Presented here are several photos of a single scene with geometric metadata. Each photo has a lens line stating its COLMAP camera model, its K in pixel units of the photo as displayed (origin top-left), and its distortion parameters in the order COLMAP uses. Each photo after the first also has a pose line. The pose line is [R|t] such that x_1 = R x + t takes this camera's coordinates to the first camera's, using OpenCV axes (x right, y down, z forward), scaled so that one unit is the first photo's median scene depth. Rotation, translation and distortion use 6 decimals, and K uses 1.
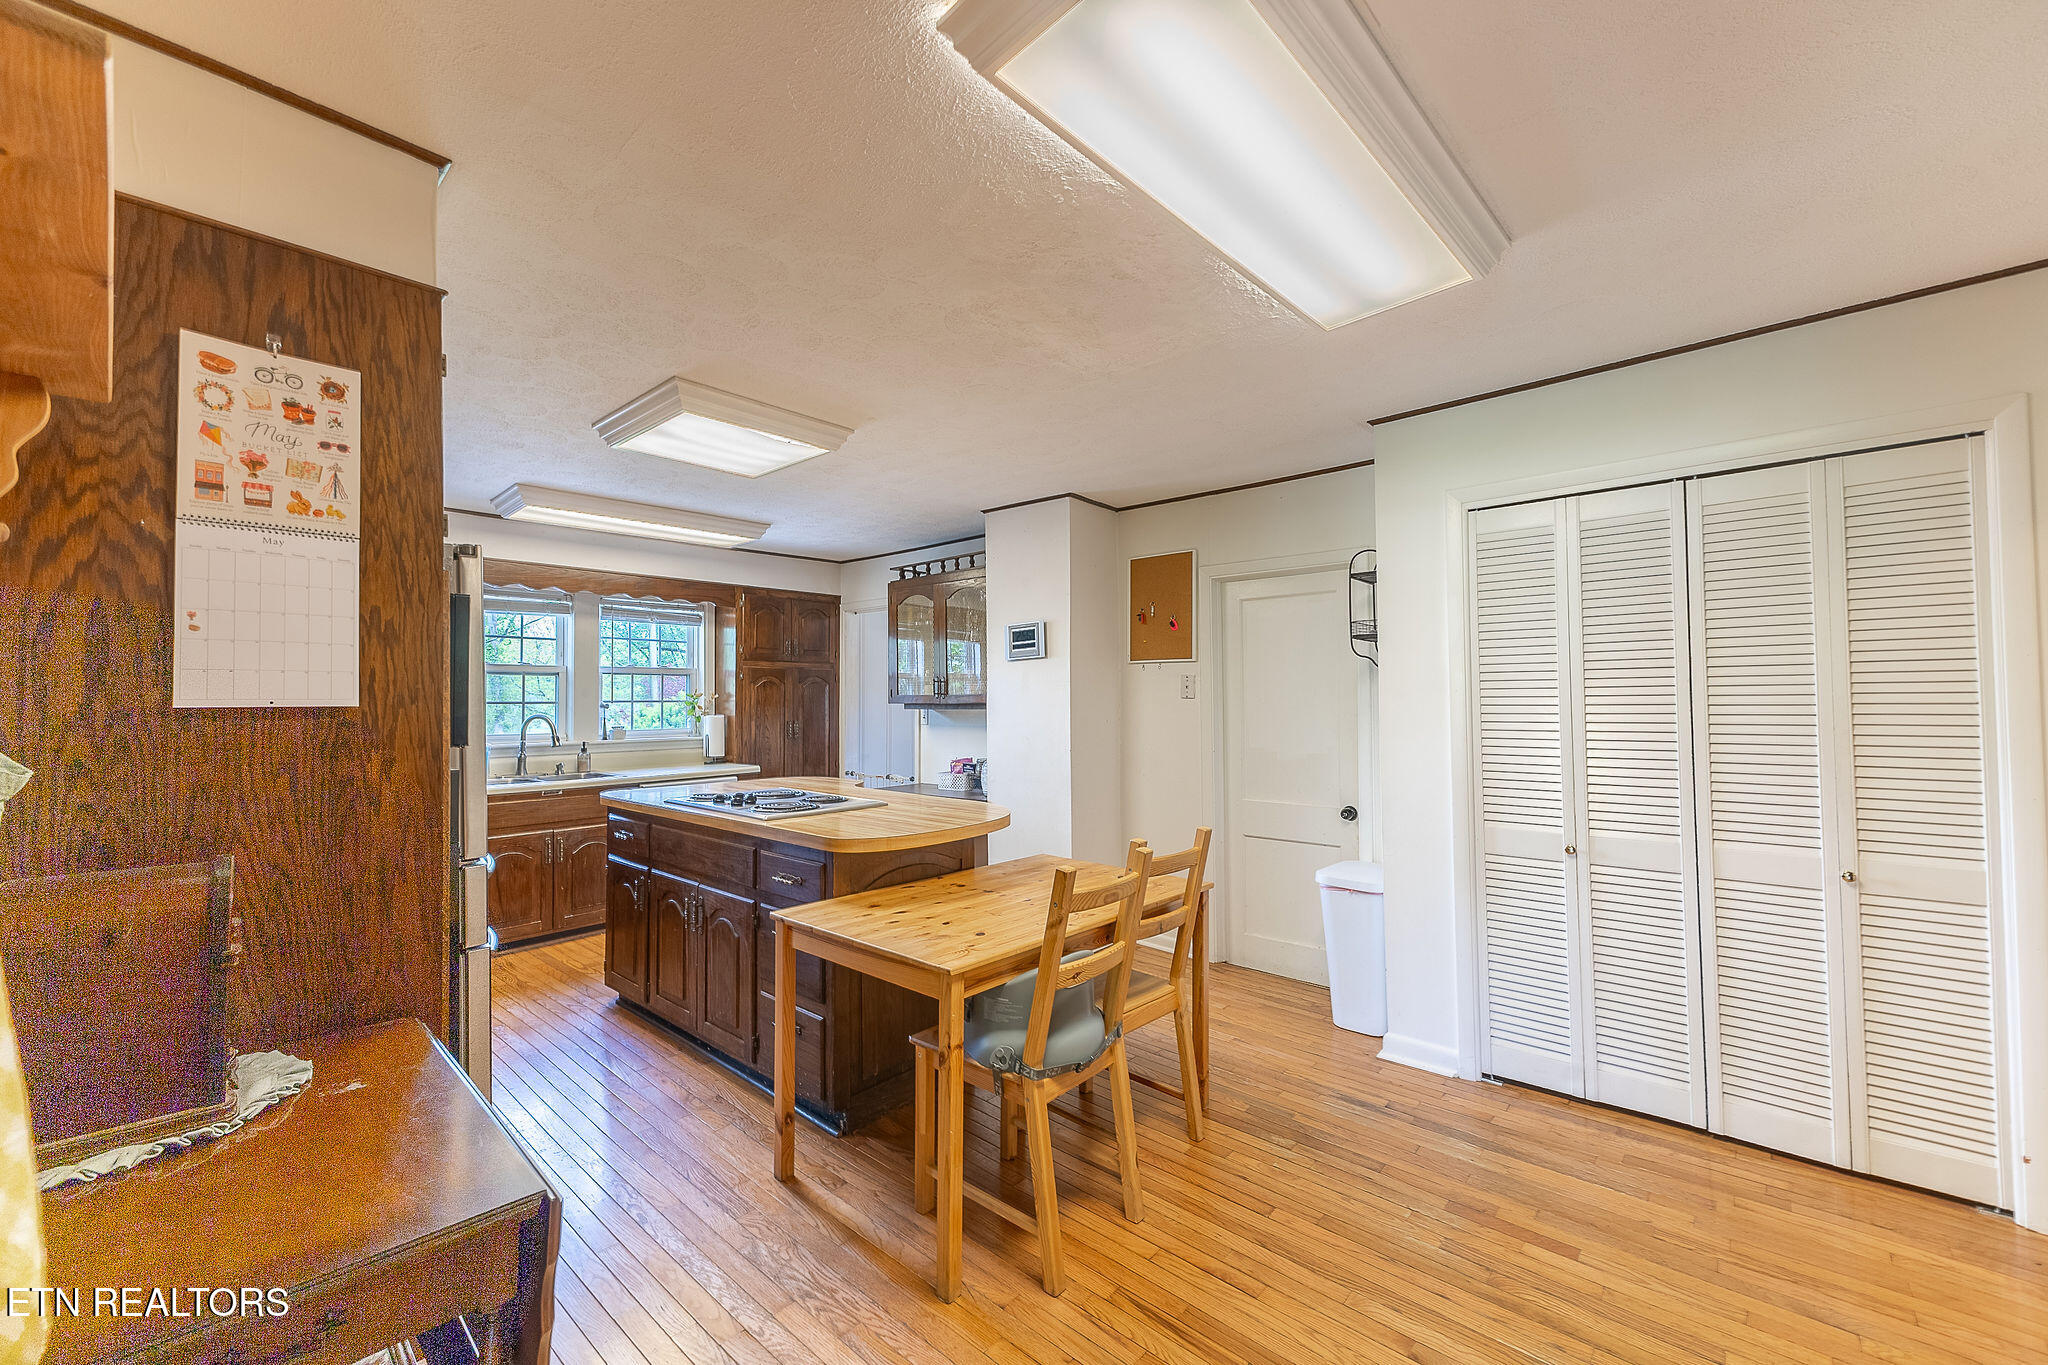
lens RADIAL K [[798.0, 0, 1027.9], [0, 798.0, 679.5], [0, 0, 1]] dist [-0.001061, -0.000272]
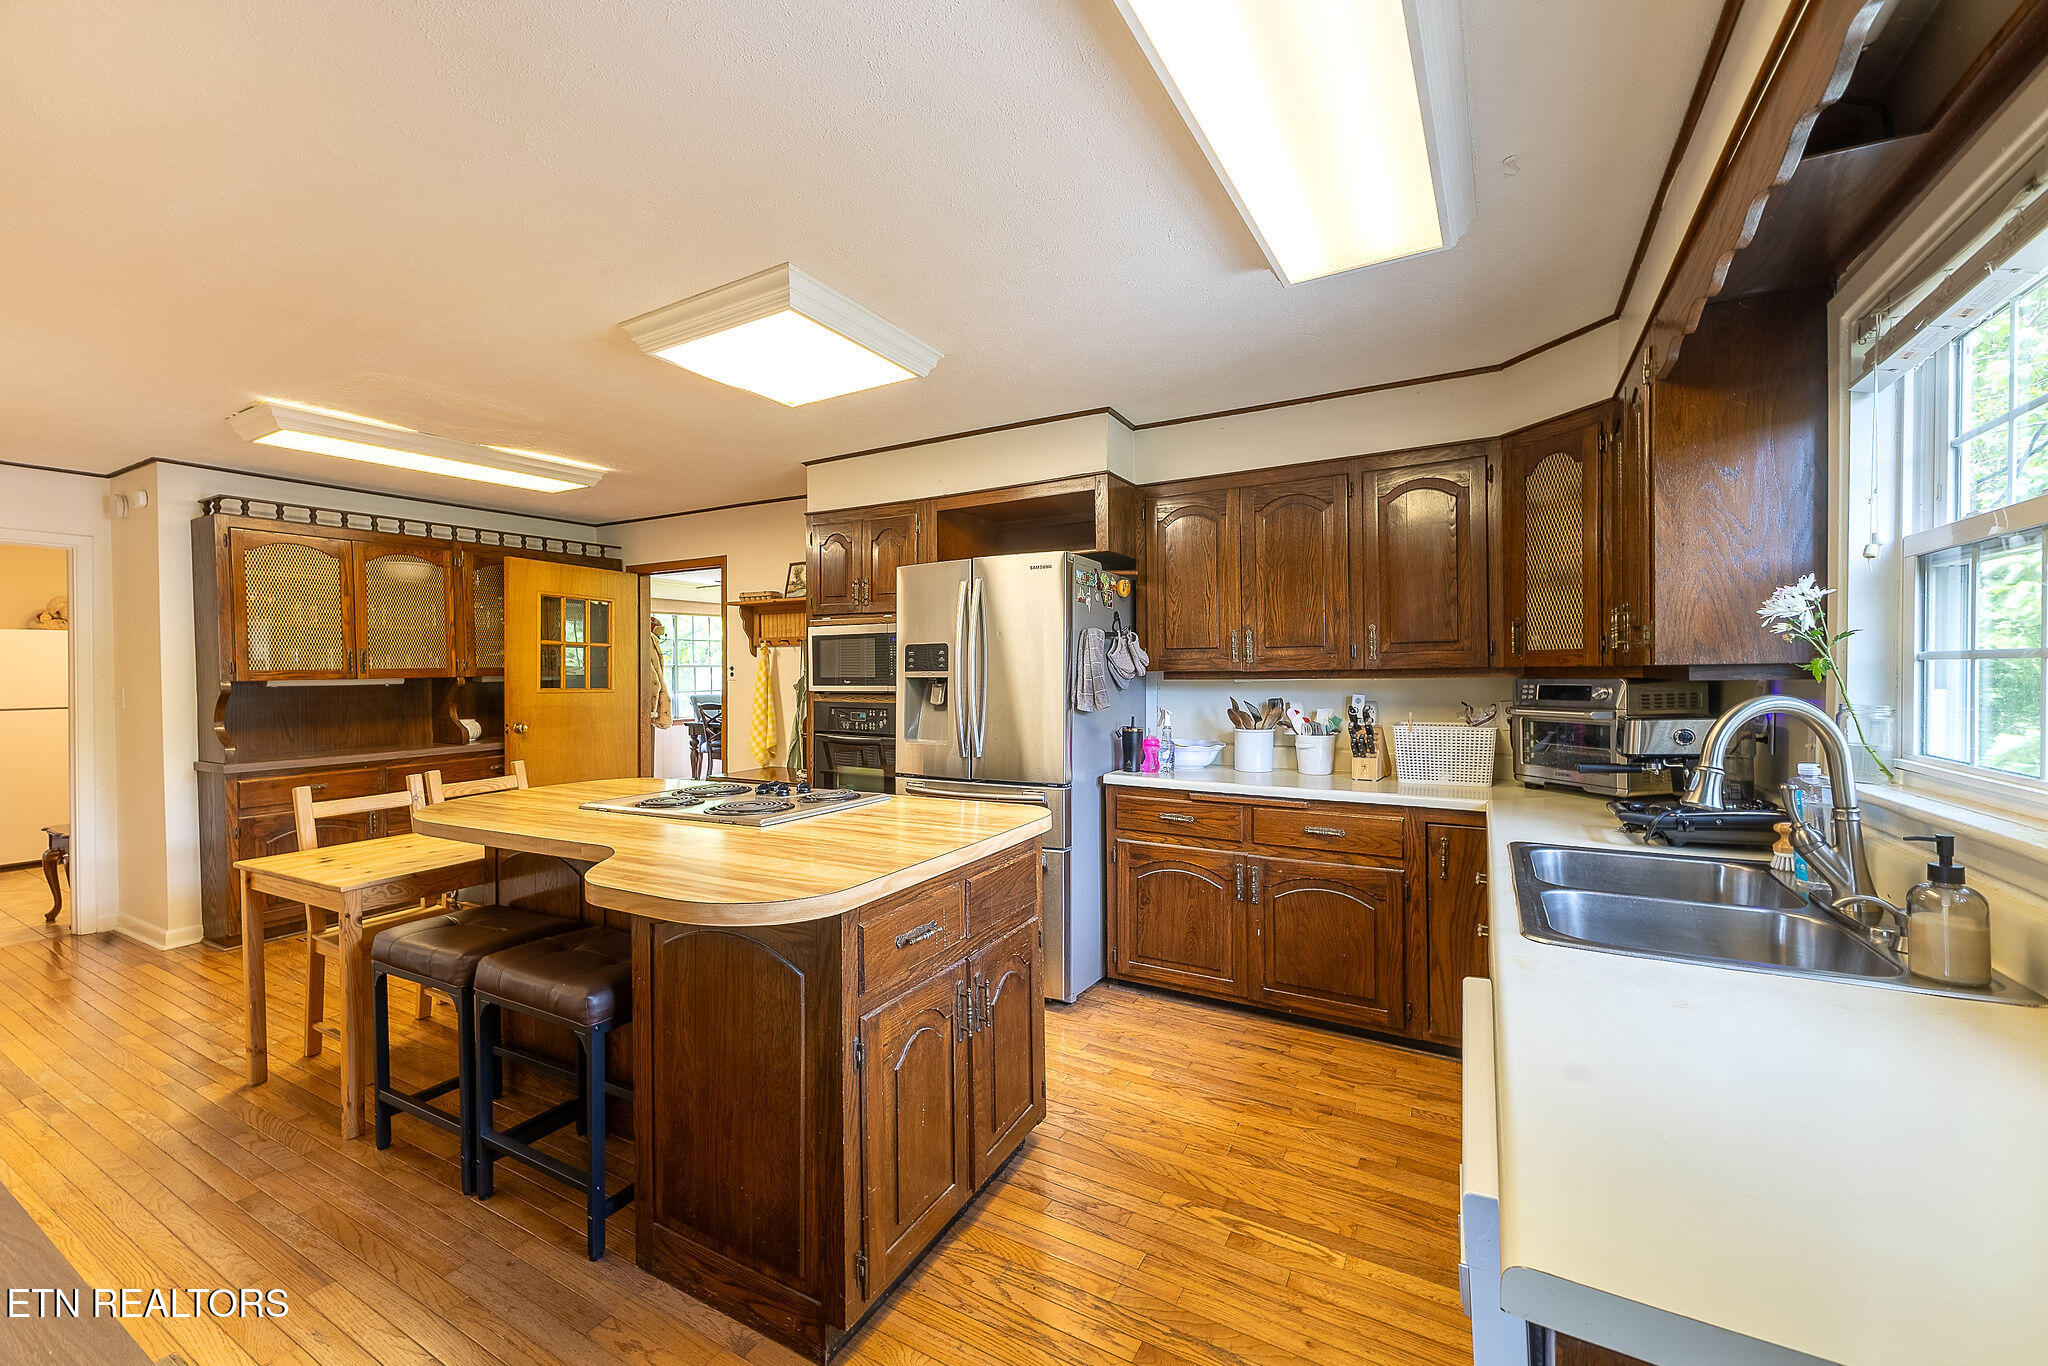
lens RADIAL K [[798.0, 0, 1027.9], [0, 798.0, 680.0], [0, 0, 1]] dist [-0.001061, -0.000272]
pose [[-0.972718, 0.015568, -0.231469, -0.477844], [0.020199, 0.999640, -0.017651, 0.062759], [0.231111, -0.021845, -0.972682, 2.040465]]
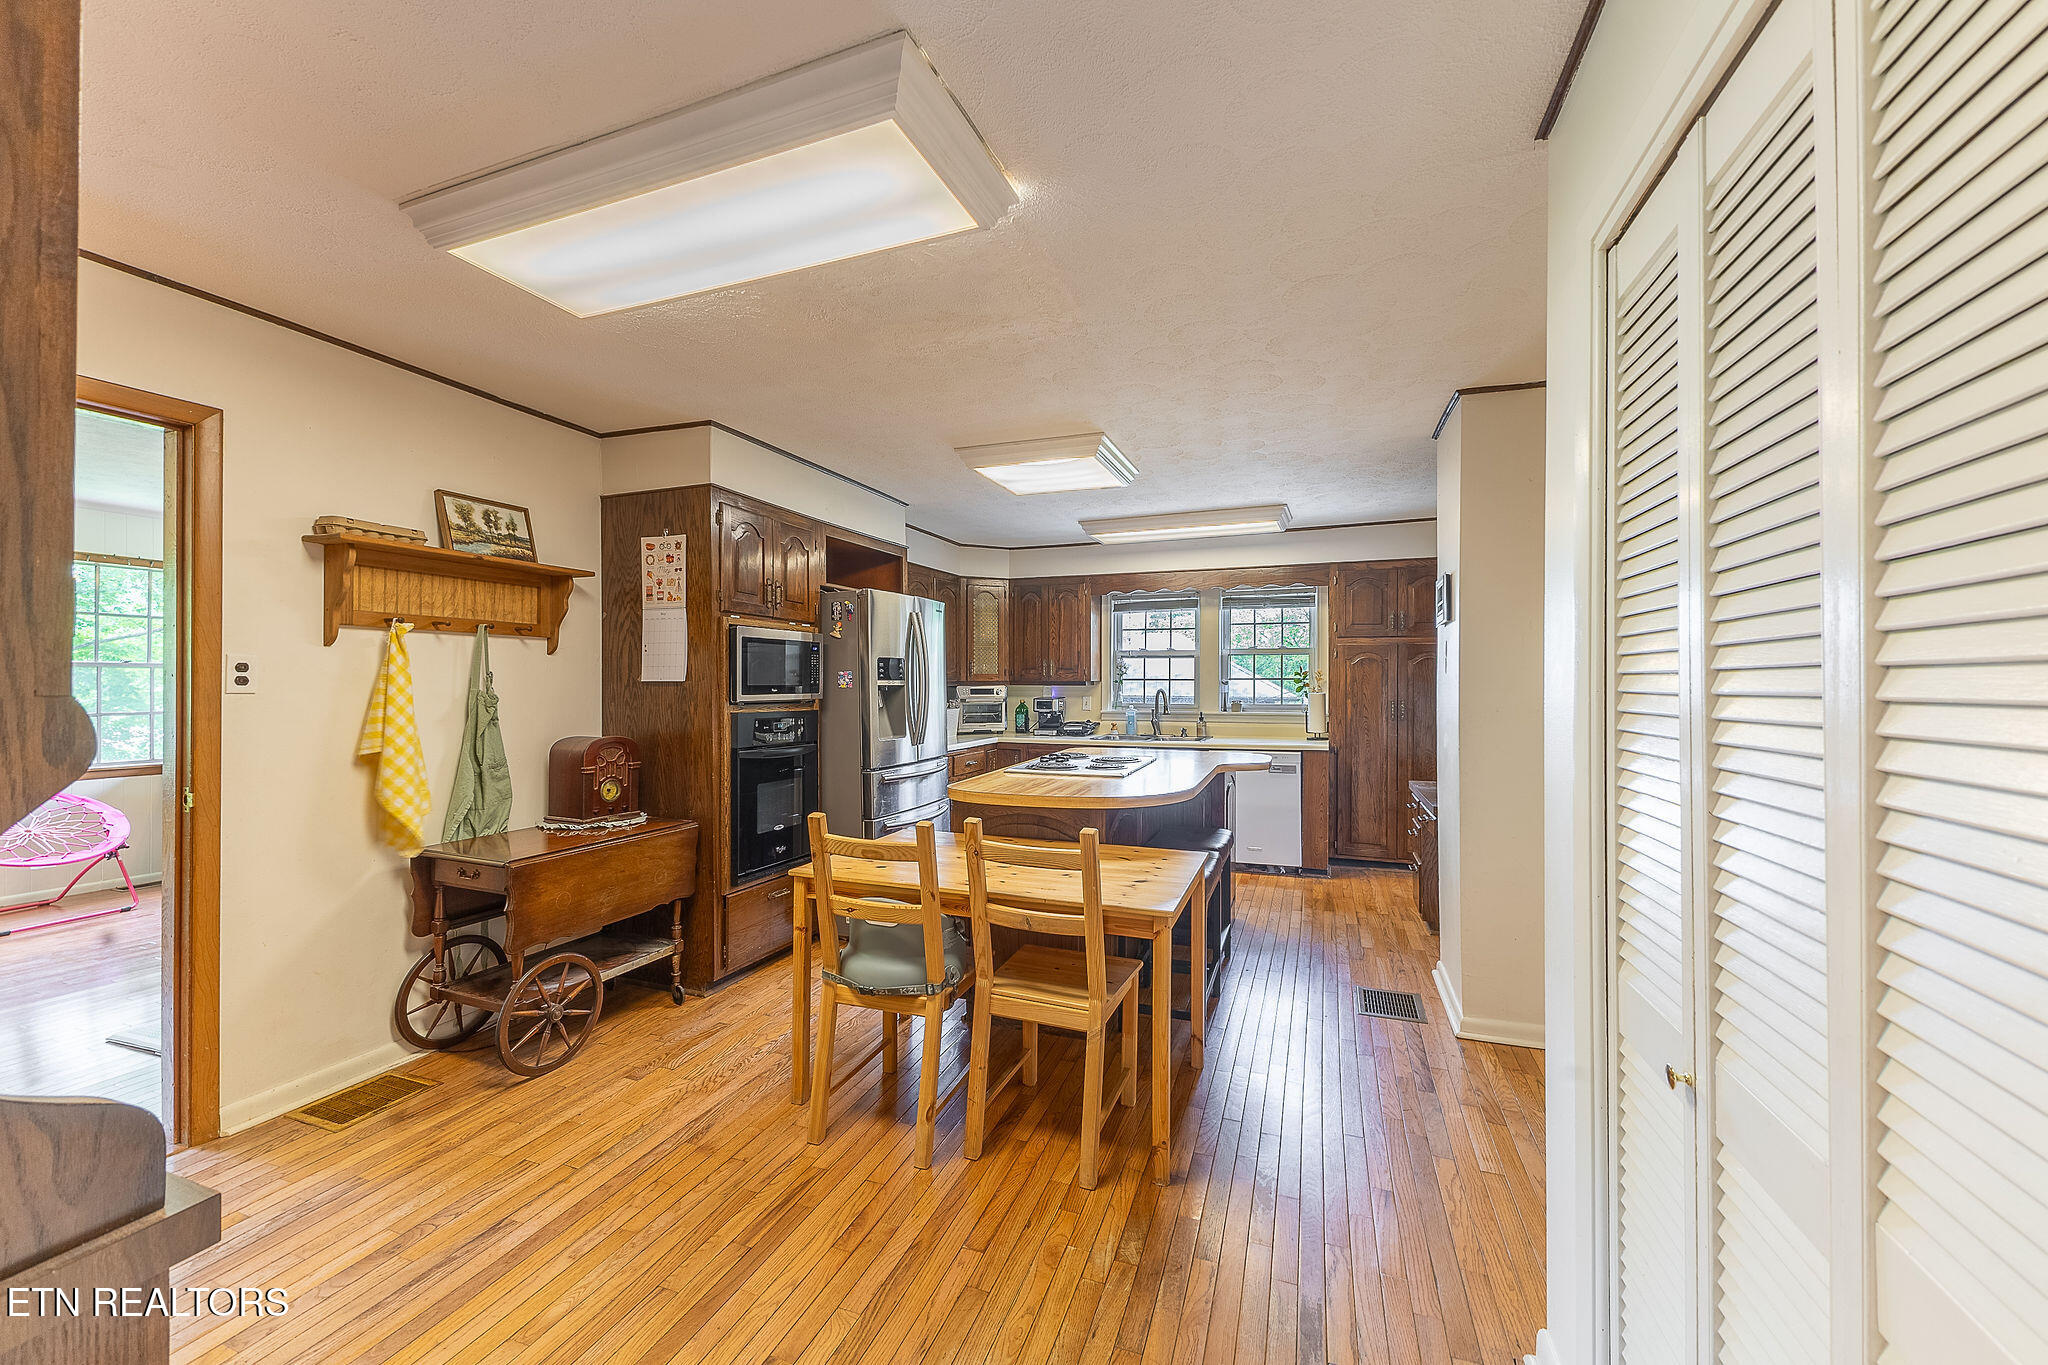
lens RADIAL K [[798.0, 0, 1027.9], [0, 798.0, 679.5], [0, 0, 1]] dist [-0.001061, -0.000272]
pose [[0.374939, 0.005443, -0.927034, 0.837216], [0.022365, 0.999639, 0.014915, 0.008252], [0.926780, -0.026326, 0.374681, 0.532906]]
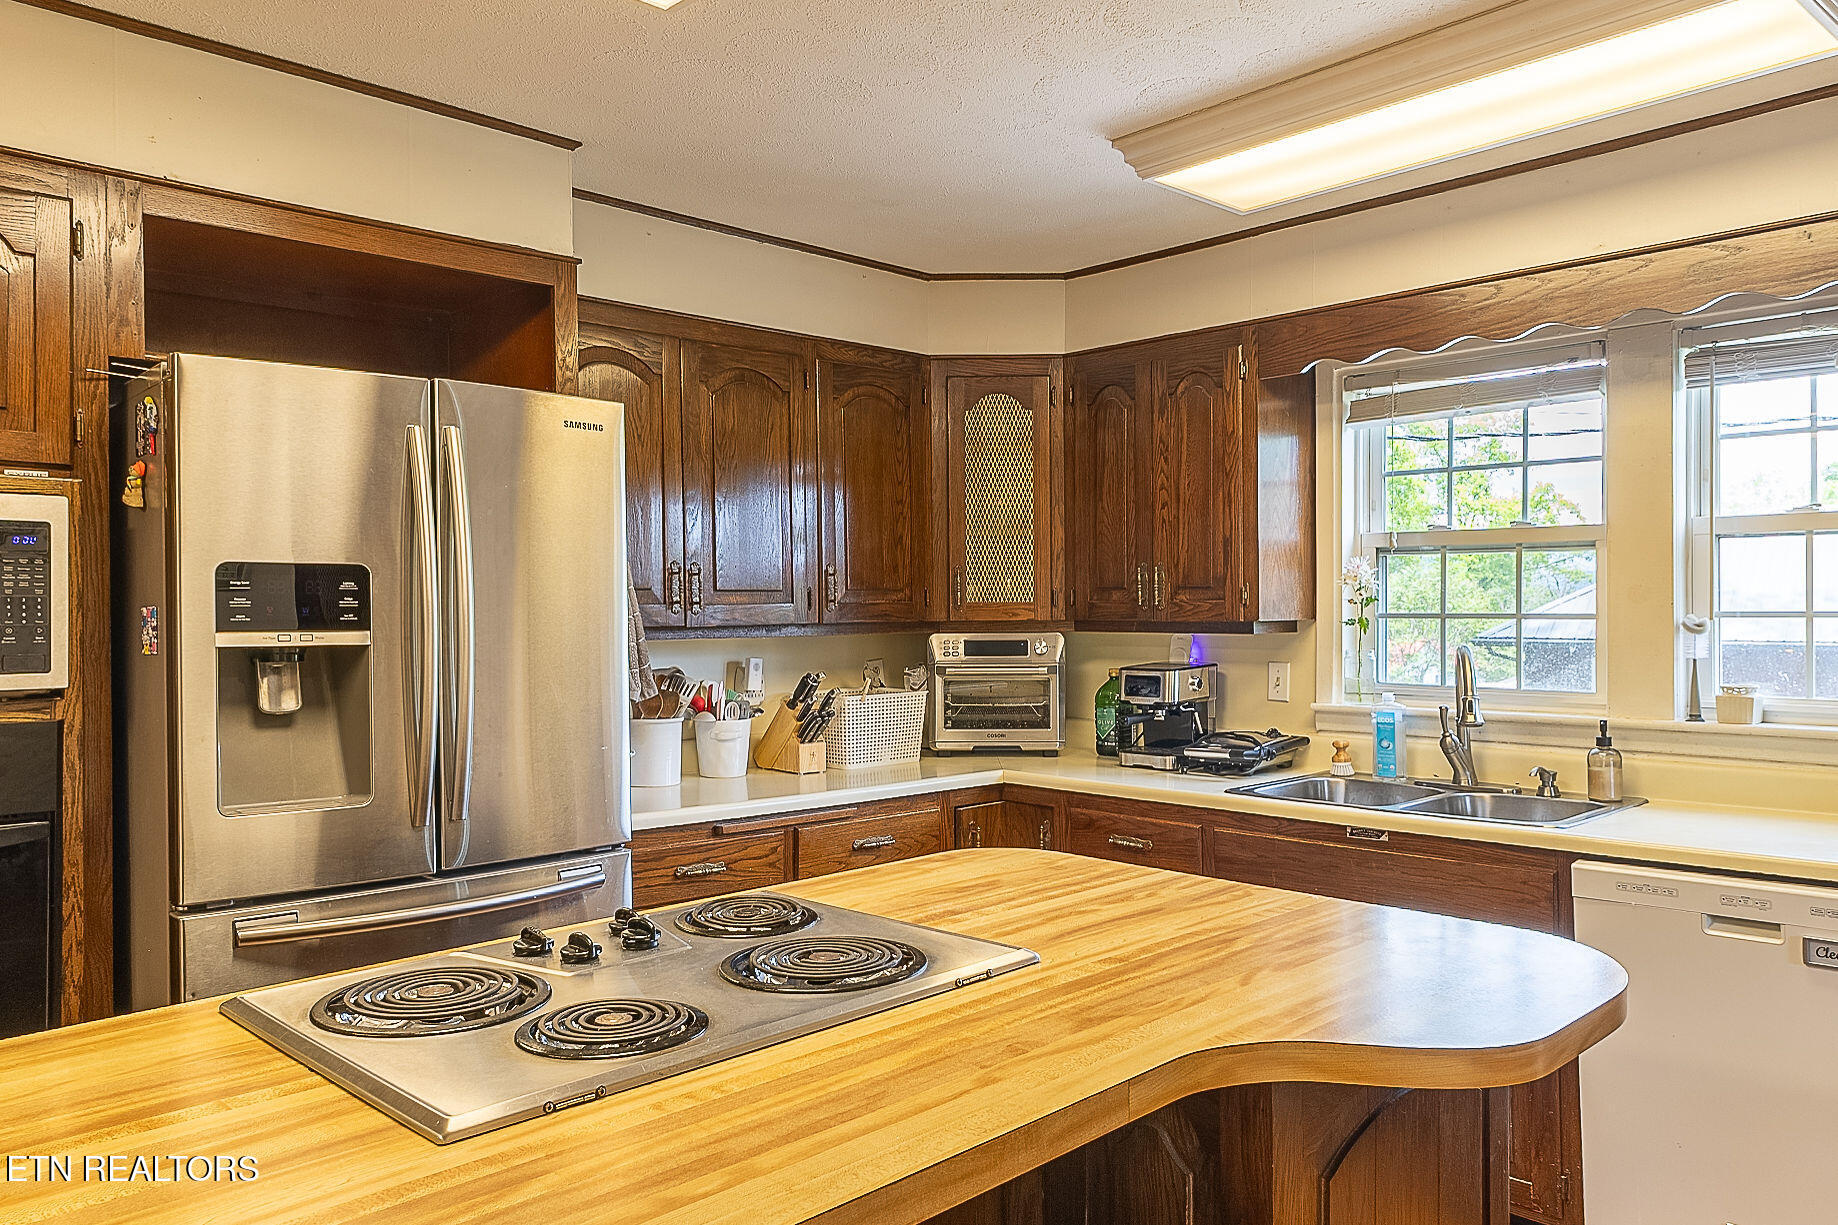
lens RADIAL K [[1316.9, 0, 924.5], [0, 1316.9, 602.3], [0, 0, 1]] dist [0.005721, 0.002108]
pose [[-0.052437, 0.001114, -0.998624, 0.155674], [0.032948, 0.999457, -0.000615, 0.021117], [0.998081, -0.032935, -0.052445, 1.261588]]
